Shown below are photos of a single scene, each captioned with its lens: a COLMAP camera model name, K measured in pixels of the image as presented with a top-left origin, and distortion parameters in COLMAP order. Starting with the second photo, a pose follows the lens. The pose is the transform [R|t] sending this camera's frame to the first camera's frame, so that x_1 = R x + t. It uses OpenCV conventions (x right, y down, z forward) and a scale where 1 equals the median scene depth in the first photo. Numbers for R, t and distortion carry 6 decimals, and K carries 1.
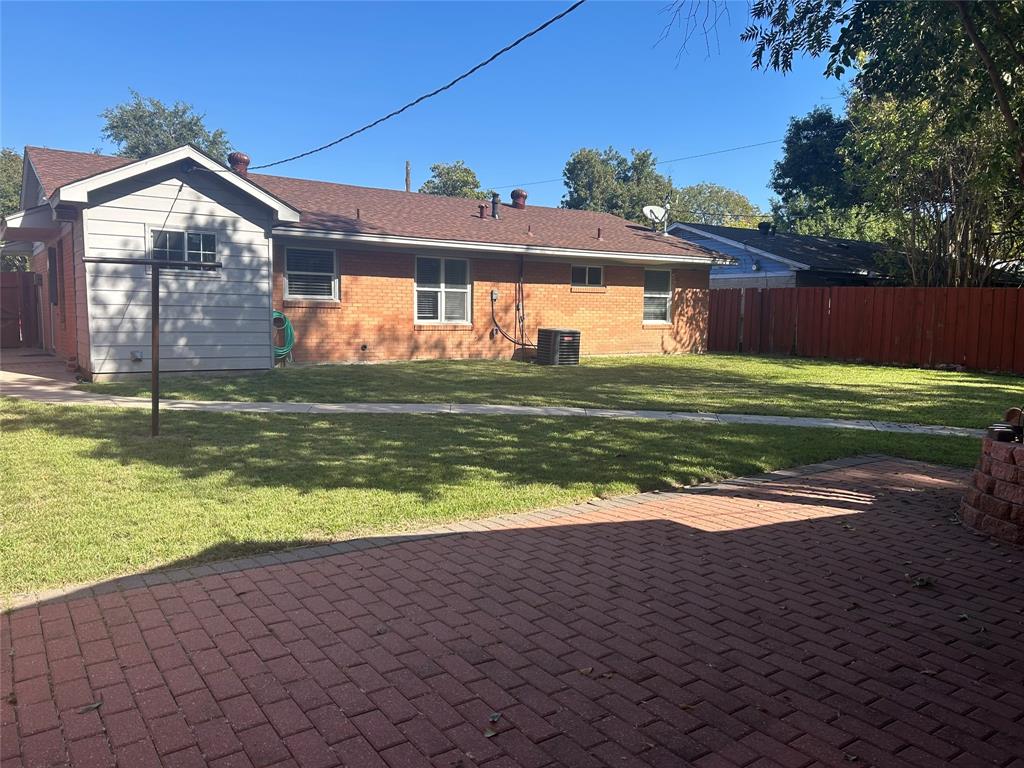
lens RADIAL K [[769.1, 0, 511.8], [0, 769.1, 386.1], [0, 0, 1]] dist [0.059496, -0.006575]
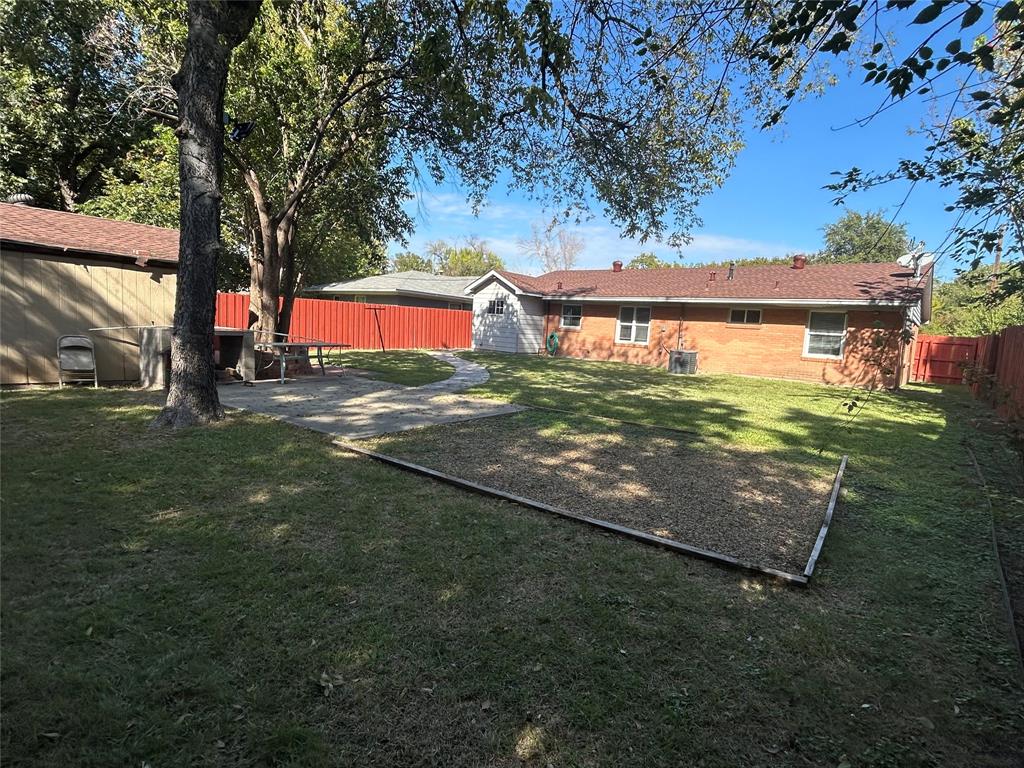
lens RADIAL K [[510.9, 0, 512.4], [0, 510.9, 381.4], [0, 0, 1]] dist [-0.007540, -0.000606]
pose [[0.261924, 0.106918, -0.959148, 0.986365], [-0.151667, 0.986055, 0.068500, -0.032859], [0.953097, 0.127529, 0.274487, 0.422840]]
